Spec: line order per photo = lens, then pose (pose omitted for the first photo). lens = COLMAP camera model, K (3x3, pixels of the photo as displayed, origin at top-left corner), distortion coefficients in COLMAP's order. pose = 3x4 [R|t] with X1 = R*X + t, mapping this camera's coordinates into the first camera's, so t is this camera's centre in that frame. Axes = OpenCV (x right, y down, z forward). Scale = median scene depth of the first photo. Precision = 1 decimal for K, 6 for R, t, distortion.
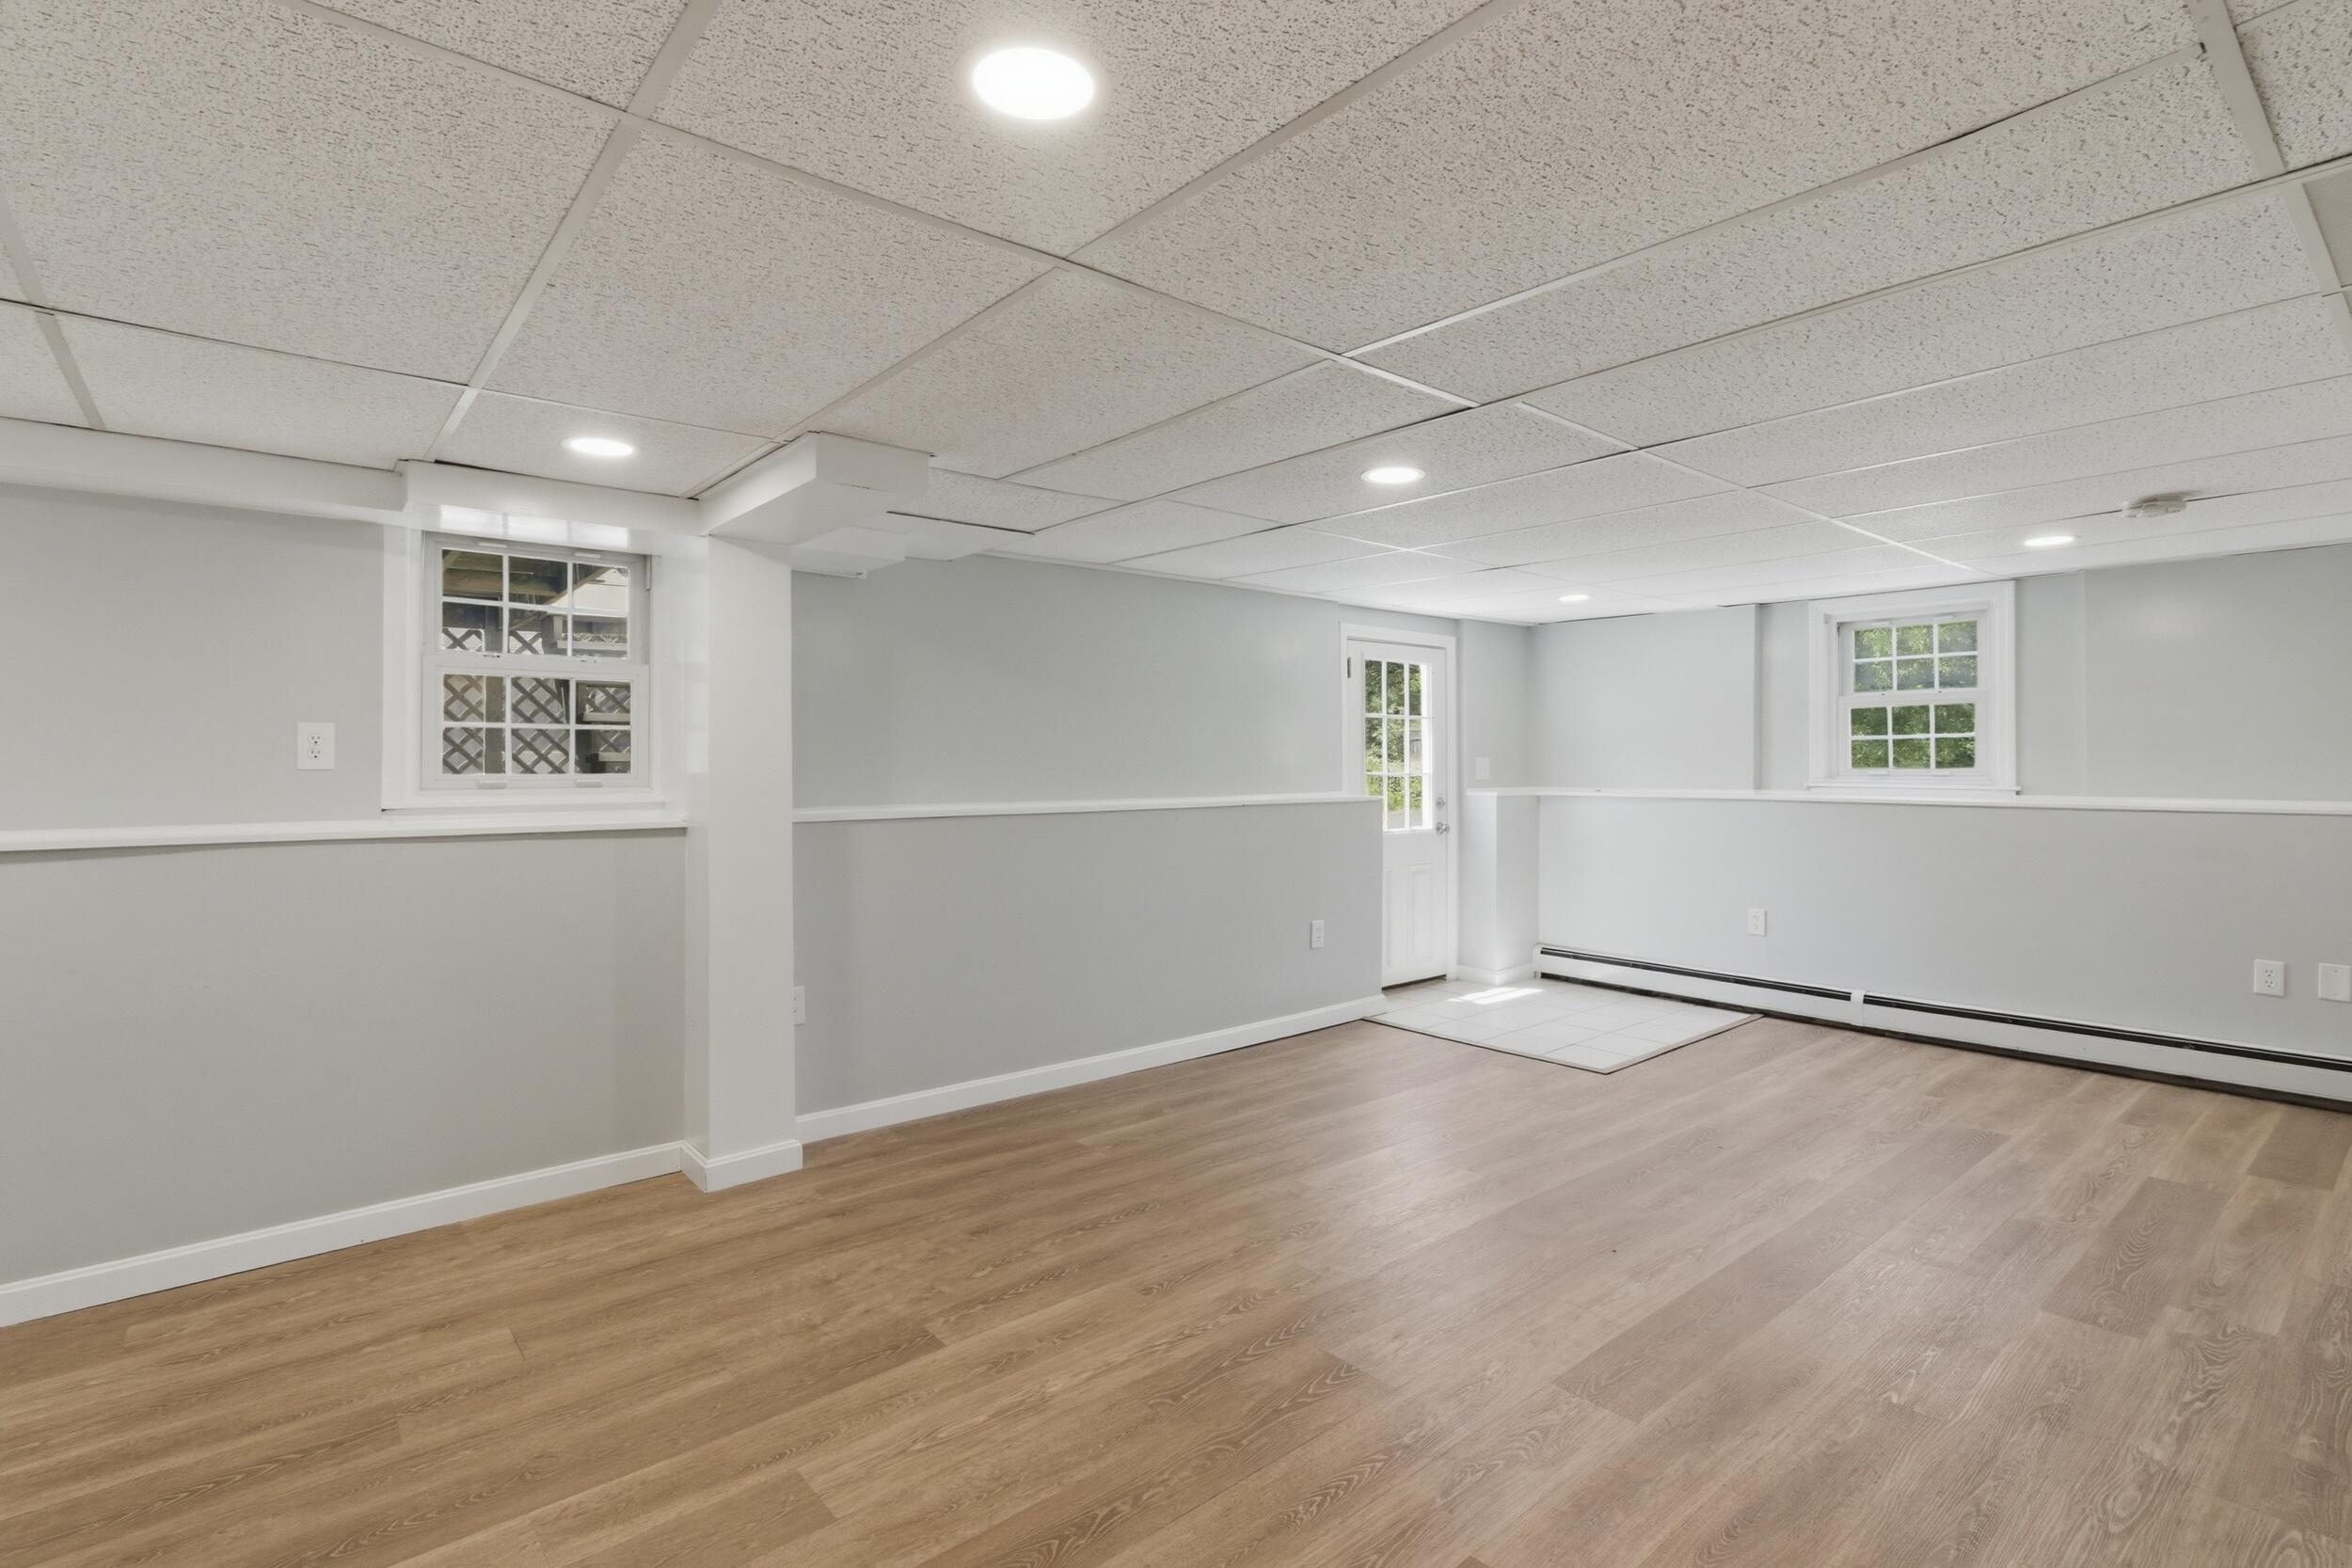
lens RADIAL K [[1106.5, 0, 1178.7], [0, 1106.5, 769.5], [0, 0, 1]] dist [-0.004055, -0.000105]
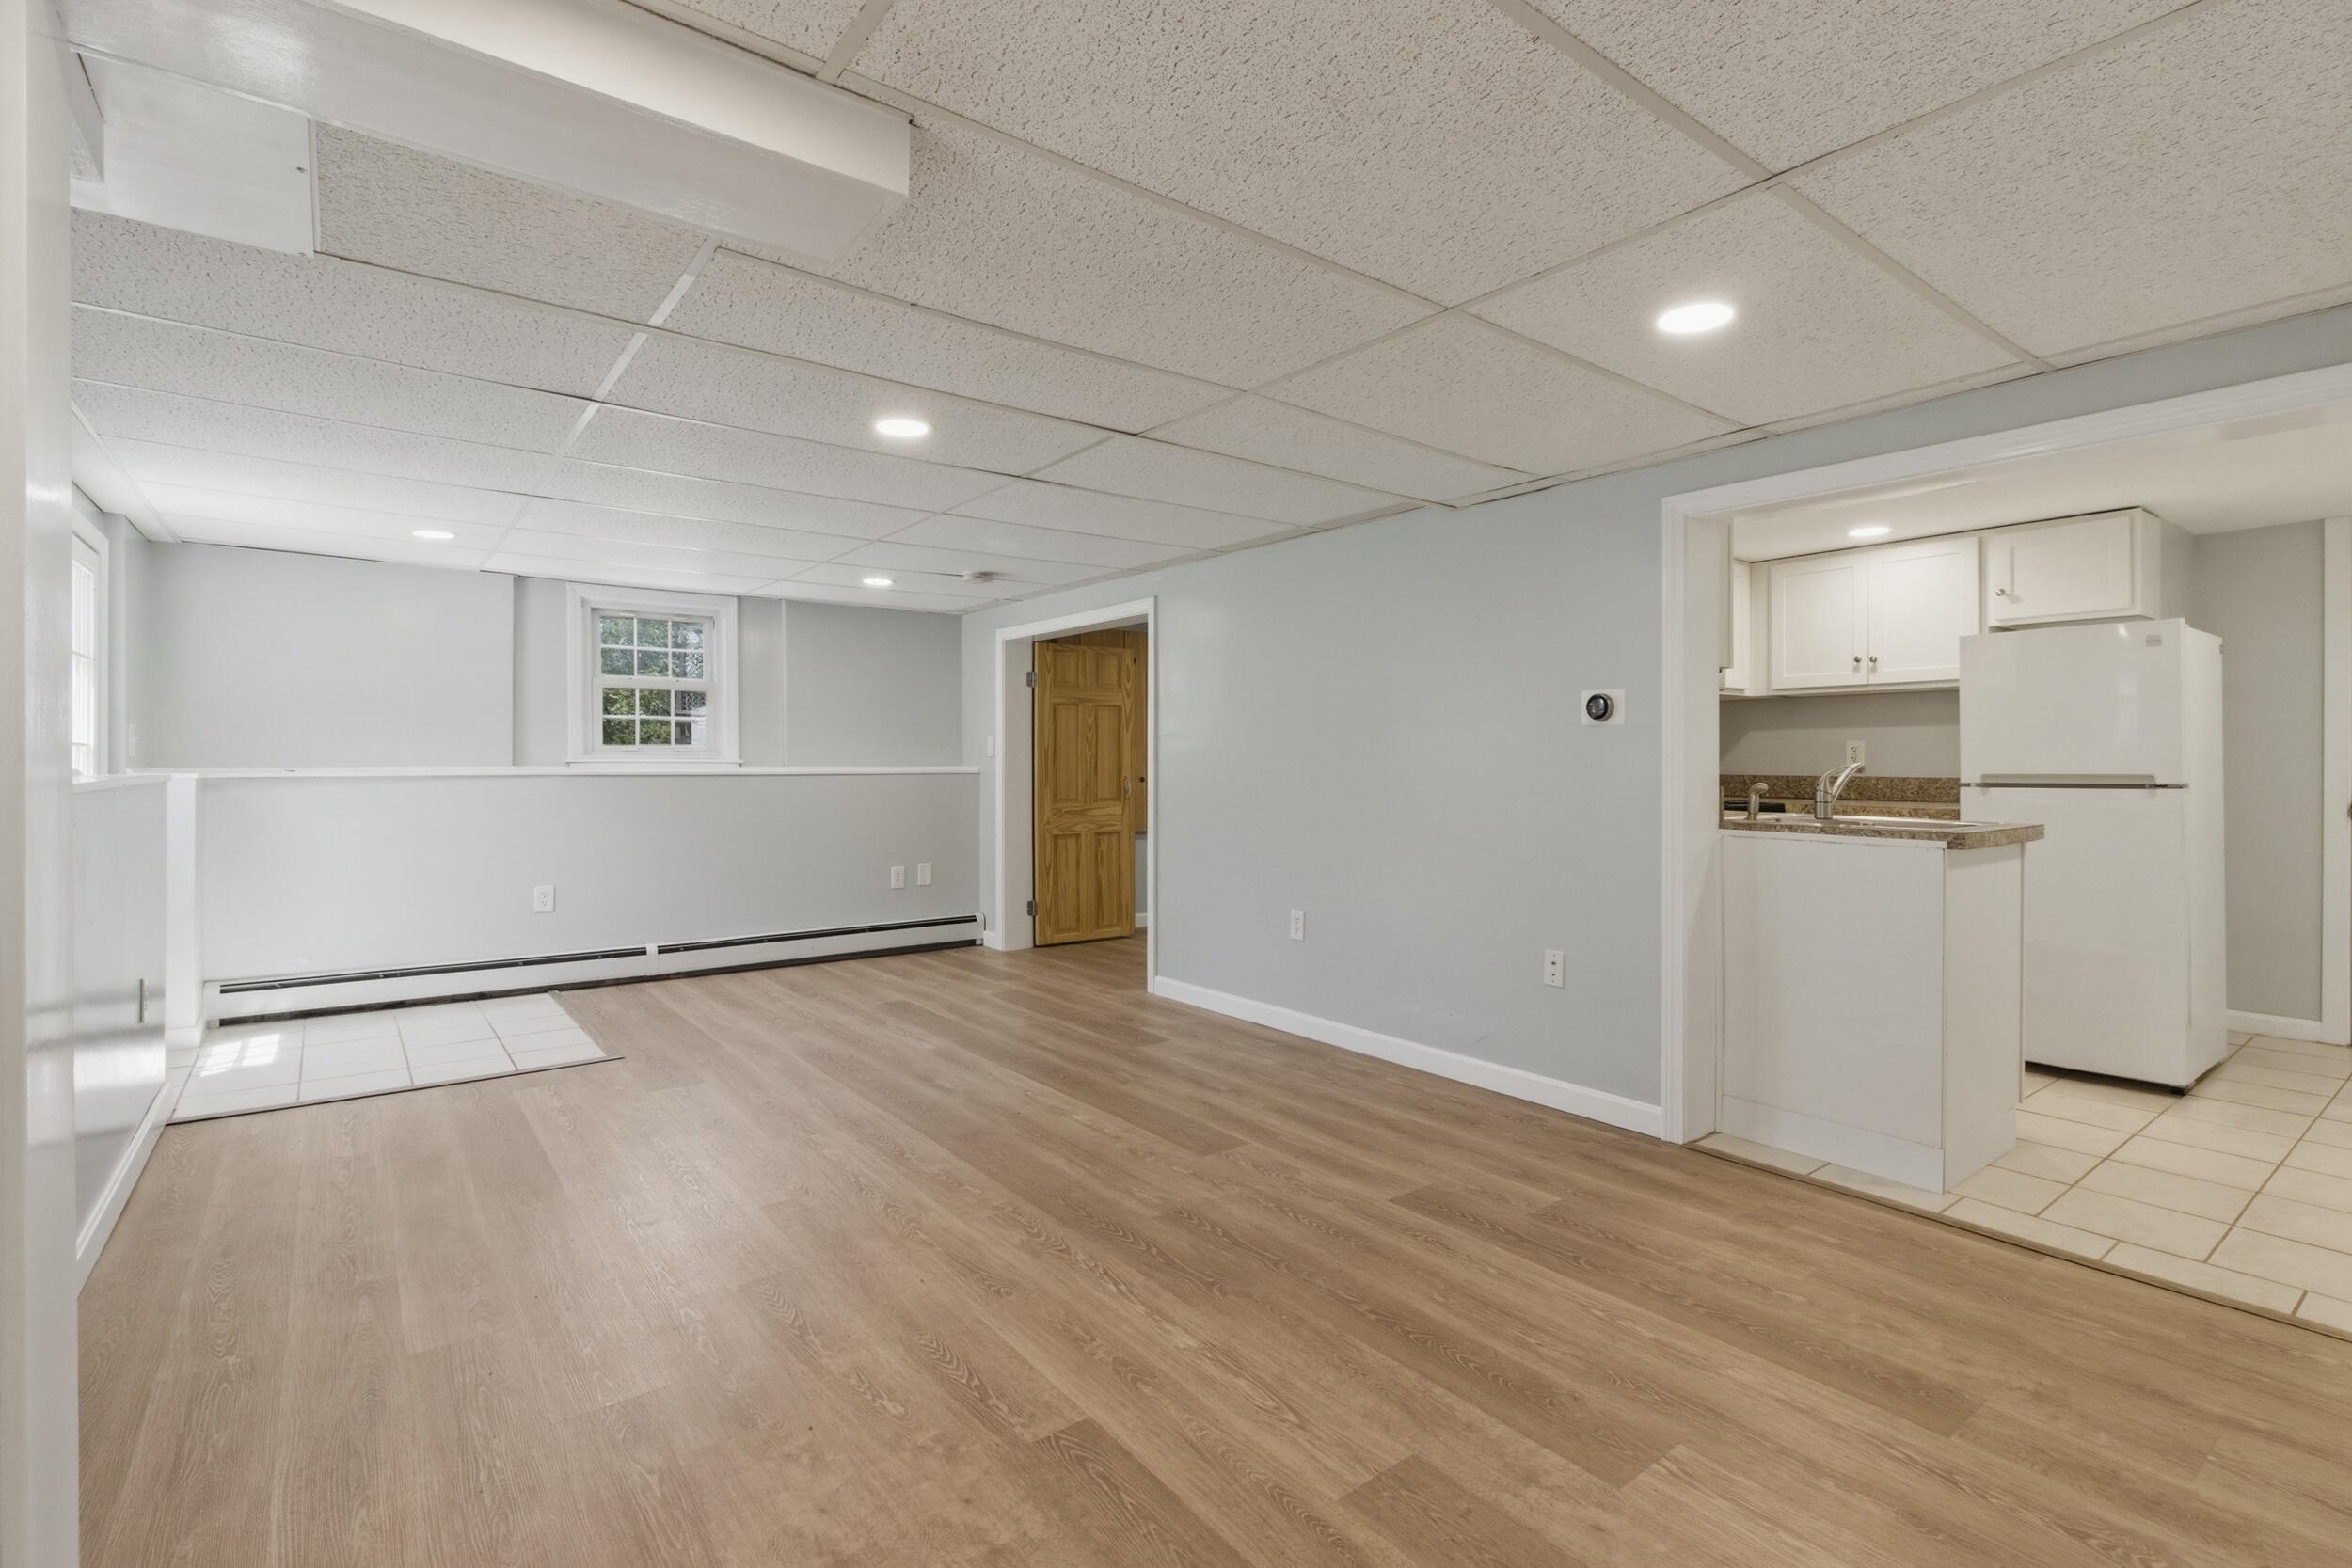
lens RADIAL K [[1106.5, 0, 1178.7], [0, 1106.5, 769.5], [0, 0, 1]] dist [-0.004055, -0.000105]
pose [[0.045517, -0.004780, 0.998952, -0.579786], [0.005621, 0.999974, 0.004529, 0.028168], [-0.998948, 0.005409, 0.045543, 0.517311]]
